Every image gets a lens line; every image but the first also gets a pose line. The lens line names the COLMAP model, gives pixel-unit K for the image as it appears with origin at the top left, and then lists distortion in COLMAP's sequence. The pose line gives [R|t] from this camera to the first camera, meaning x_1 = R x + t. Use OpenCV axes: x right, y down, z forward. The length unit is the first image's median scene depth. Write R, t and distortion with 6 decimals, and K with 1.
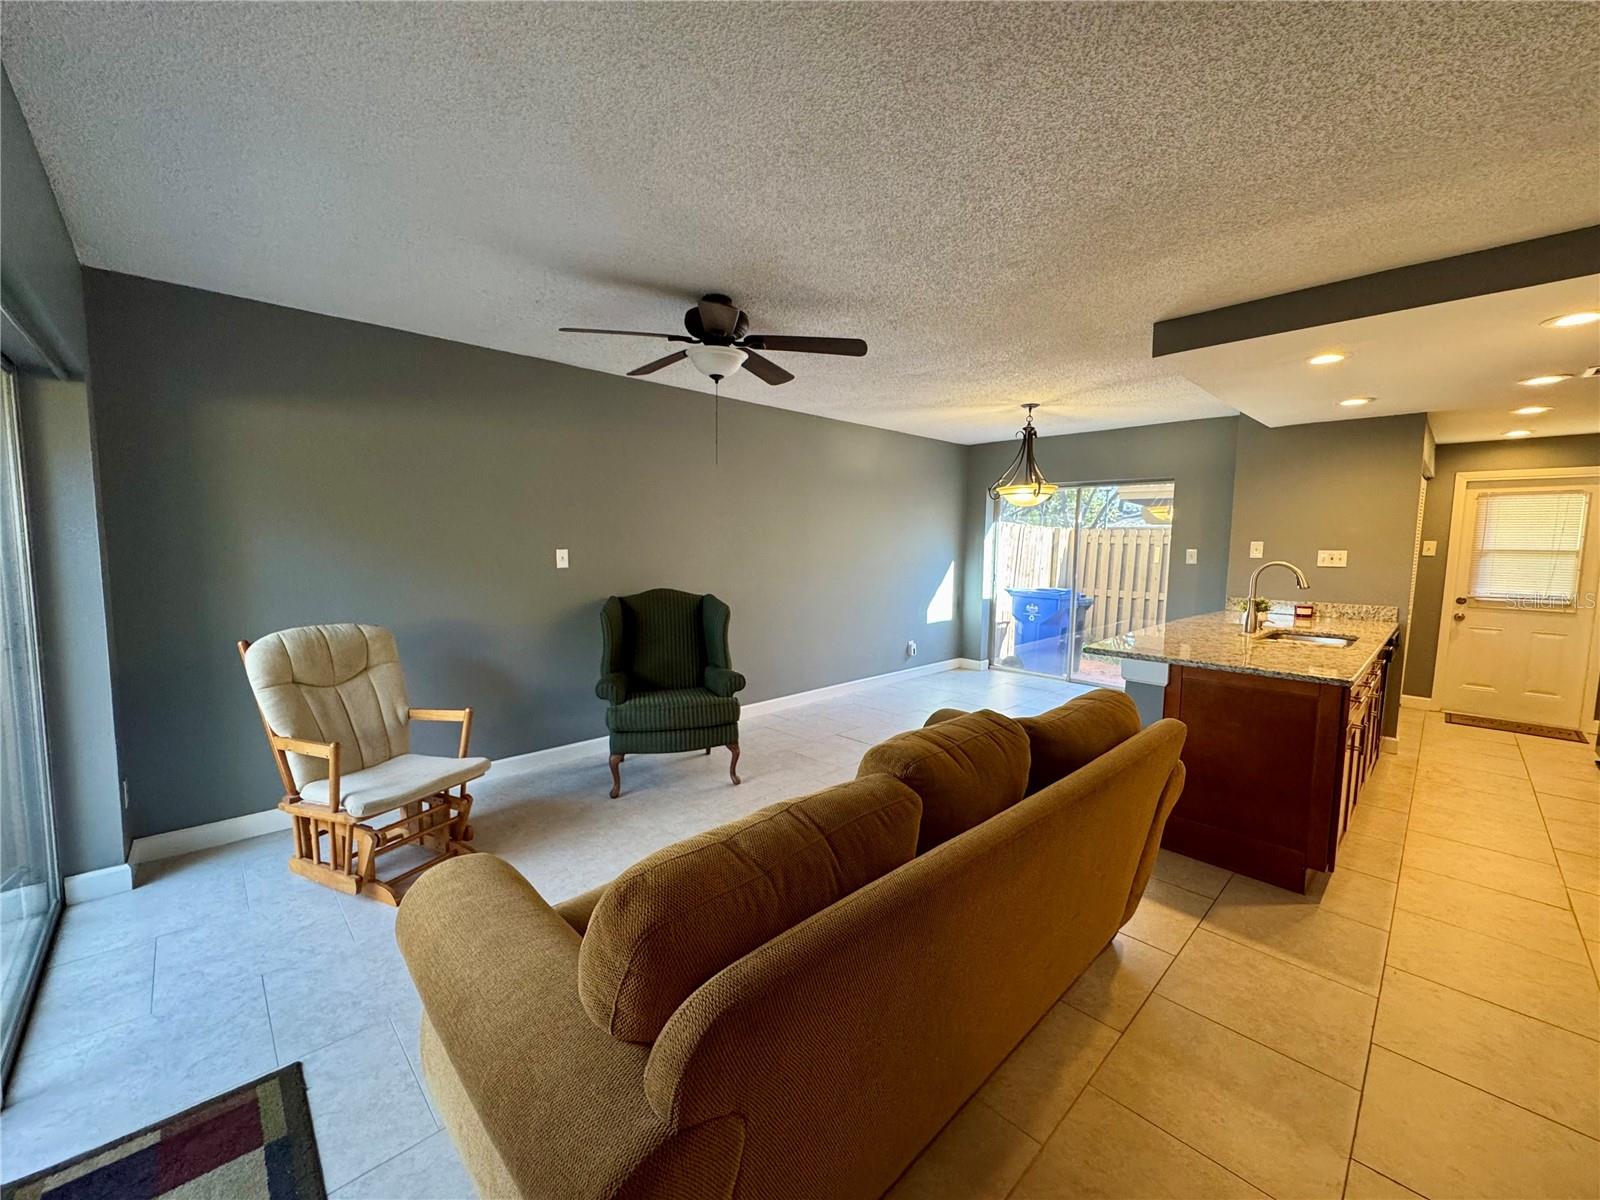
lens RADIAL K [[636.9, 0, 802.1], [0, 636.9, 601.1], [0, 0, 1]] dist [-0.003088, -0.000135]
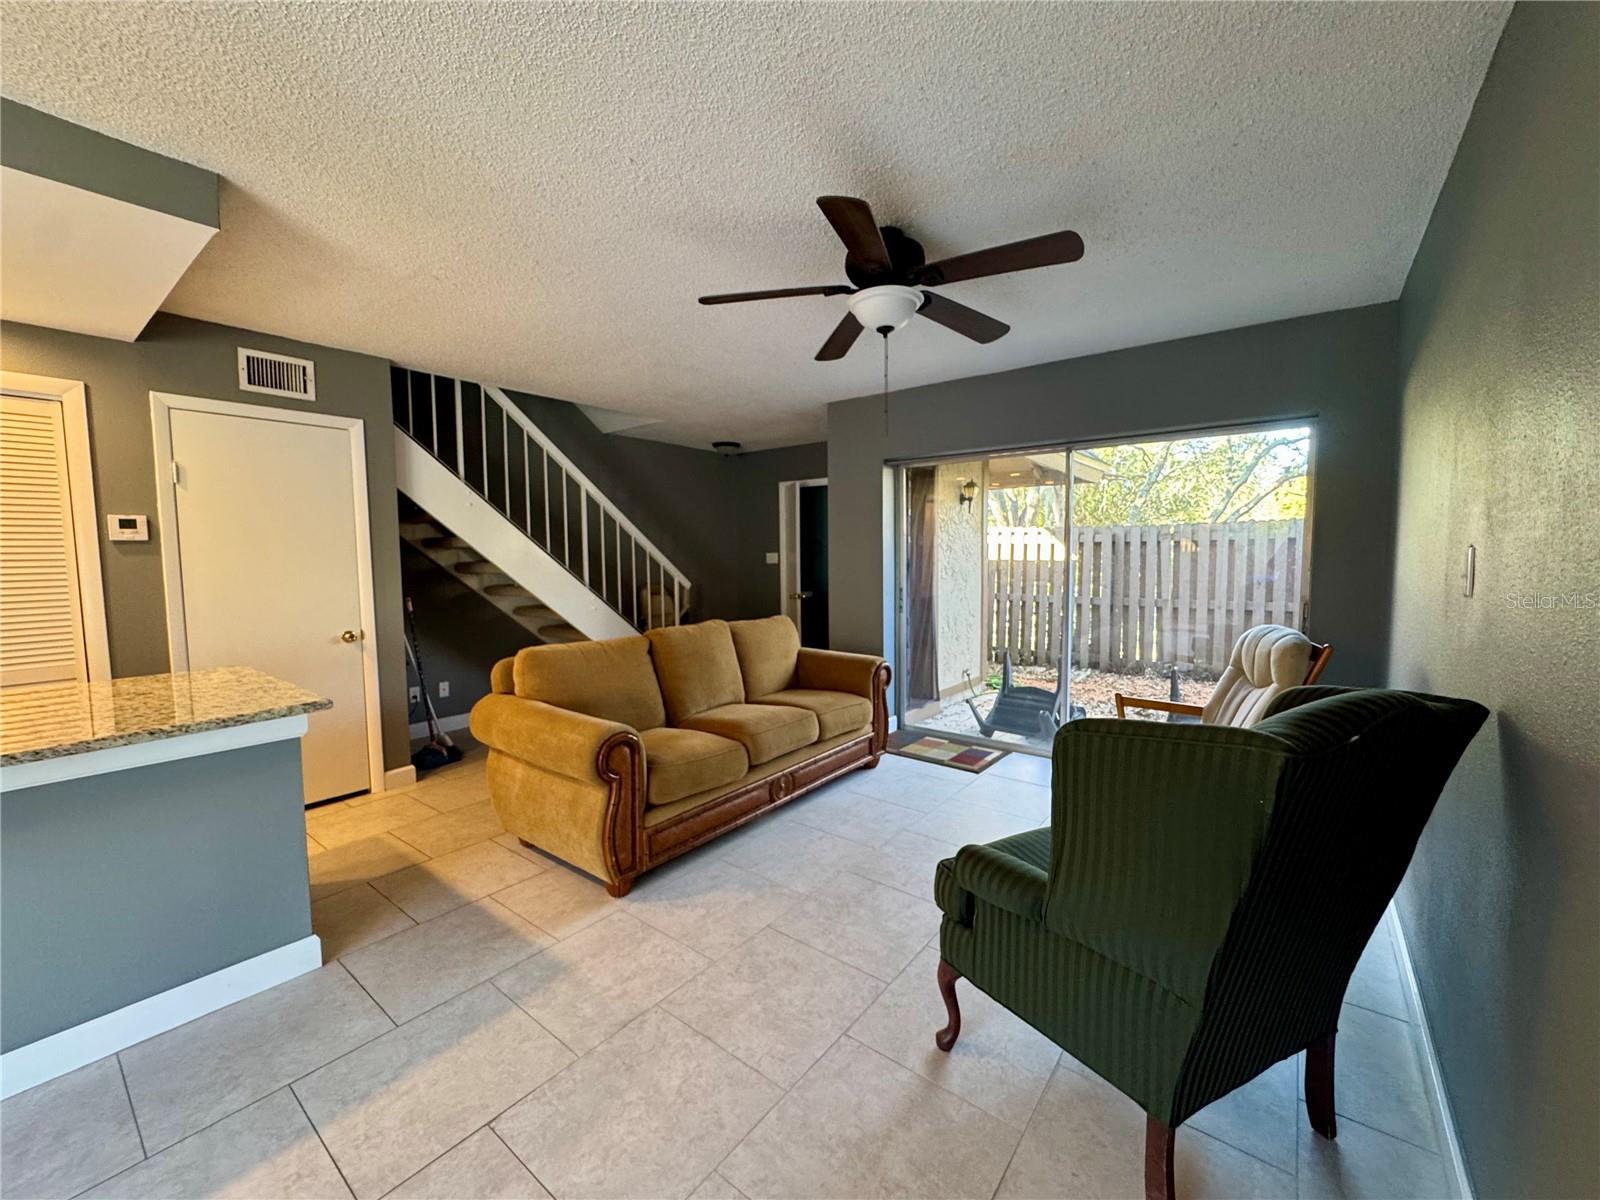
lens RADIAL K [[636.9, 0, 803.0], [0, 636.9, 600.7], [0, 0, 1]] dist [-0.003088, -0.000135]
pose [[-0.990315, 0.004844, -0.138753, 0.052967], [-0.018330, 0.986081, 0.165252, -0.097304], [0.137623, 0.166195, -0.976442, 1.207009]]
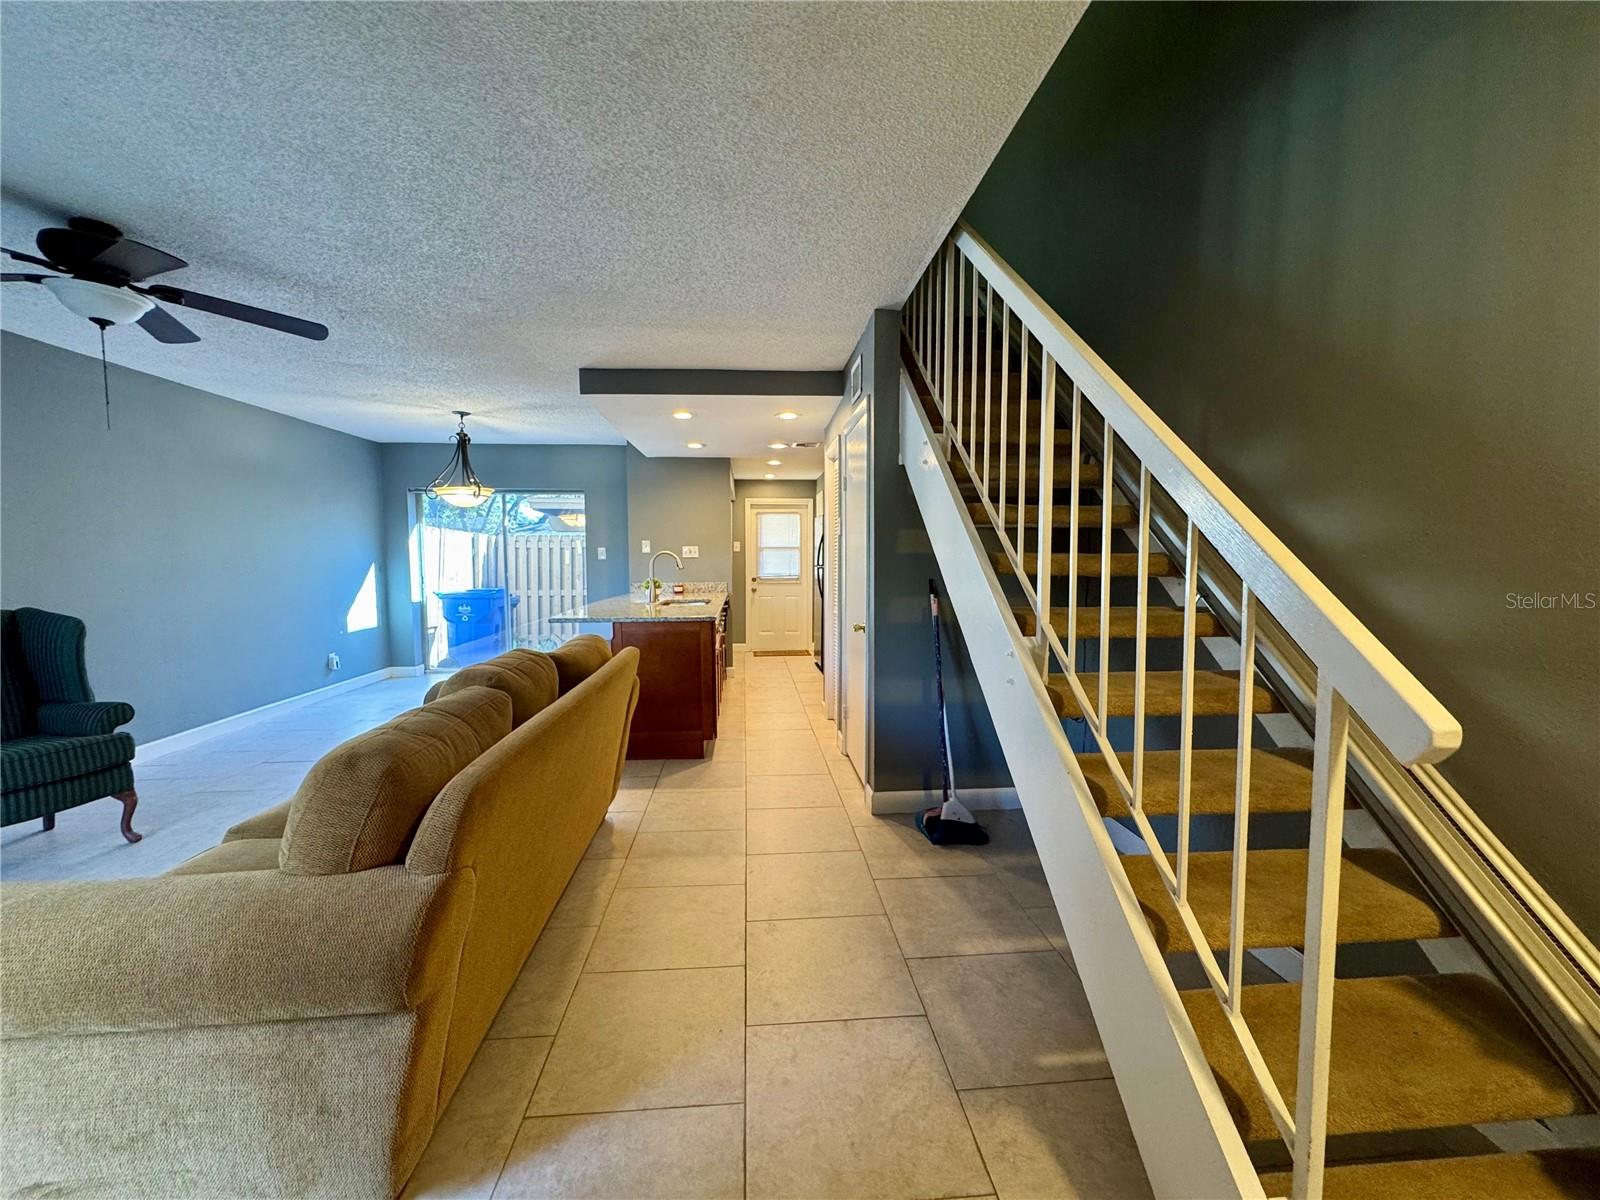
lens RADIAL K [[636.9, 0, 797.8], [0, 636.9, 598.1], [0, 0, 1]] dist [-0.003088, -0.000135]
pose [[0.635819, -0.064269, 0.769158, -0.144335], [0.083082, 0.996436, 0.014581, 0.040315], [-0.767354, 0.054632, 0.638893, -0.117923]]
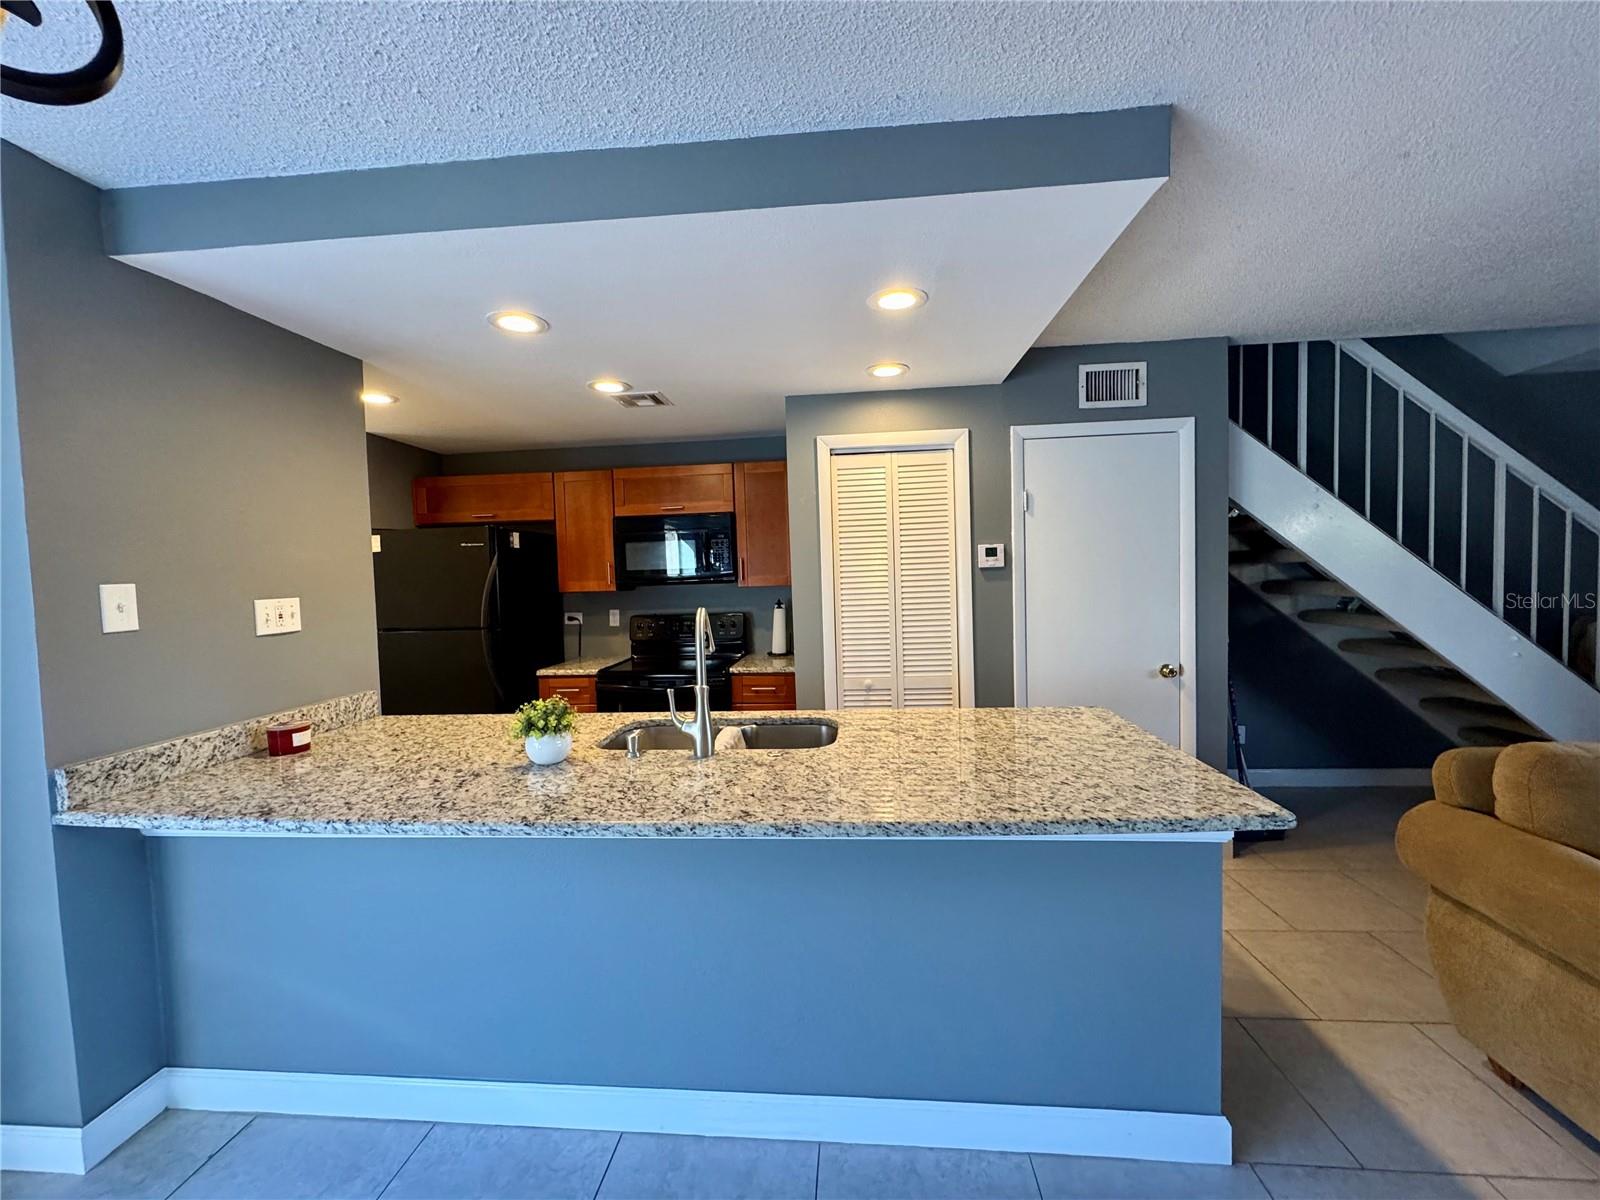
lens RADIAL K [[636.9, 0, 802.7], [0, 636.9, 600.0], [0, 0, 1]] dist [-0.003088, -0.000135]
pose [[-0.653481, -0.025741, 0.756505, 0.250358], [0.093158, 0.989089, 0.114127, -0.102552], [-0.751188, 0.145055, -0.643953, 1.083872]]
